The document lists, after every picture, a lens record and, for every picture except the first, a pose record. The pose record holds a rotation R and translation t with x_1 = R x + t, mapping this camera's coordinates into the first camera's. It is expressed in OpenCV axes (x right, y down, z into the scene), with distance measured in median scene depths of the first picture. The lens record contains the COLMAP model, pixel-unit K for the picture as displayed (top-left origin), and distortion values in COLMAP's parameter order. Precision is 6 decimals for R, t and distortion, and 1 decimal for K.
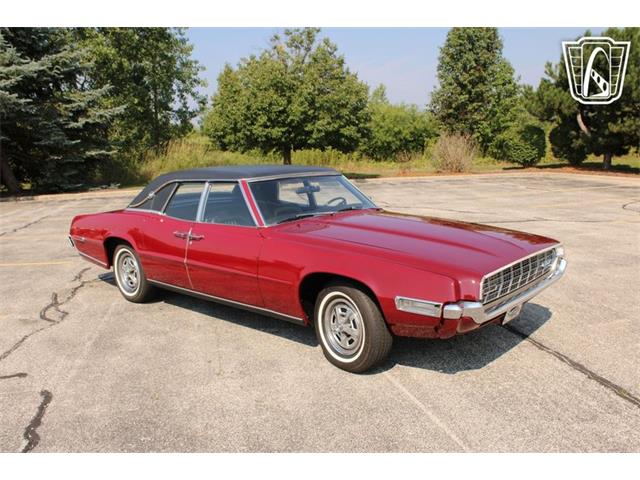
lens RADIAL K [[602.9, 0, 320.0], [0, 602.9, 240.0], [0, 0, 1]] dist [-0.134508, 0.139116]
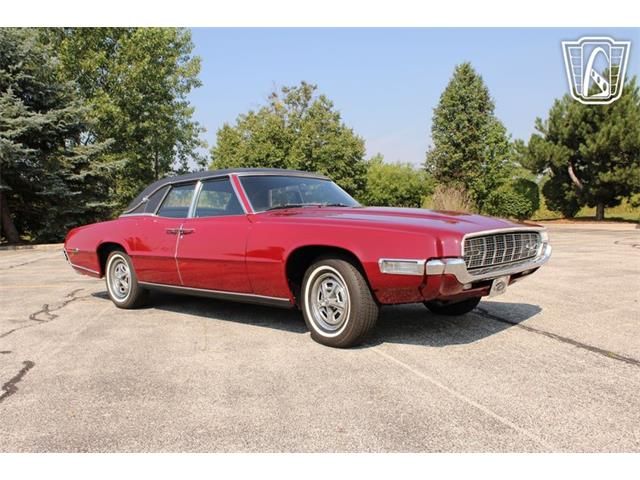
lens RADIAL K [[602.9, 0, 320.0], [0, 602.9, 240.0], [0, 0, 1]] dist [-0.134508, 0.139116]
pose [[0.999996, -0.002772, -0.000314, 0.006055], [0.002710, 0.992122, -0.125243, 0.043154], [0.000658, 0.125242, 0.992126, -0.001665]]
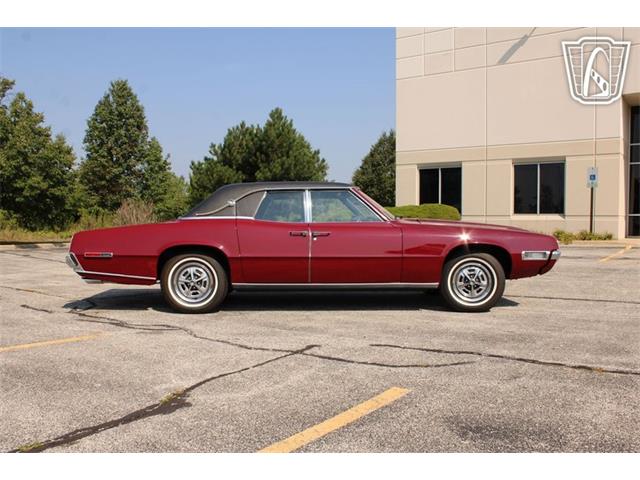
lens RADIAL K [[602.9, 0, 320.0], [0, 602.9, 240.0], [0, 0, 1]] dist [-0.134508, 0.139116]
pose [[0.707066, 0.007343, 0.707110, -0.323883], [0.100322, 0.988791, -0.110583, 0.042846], [-0.699996, 0.149128, 0.698403, 0.057113]]
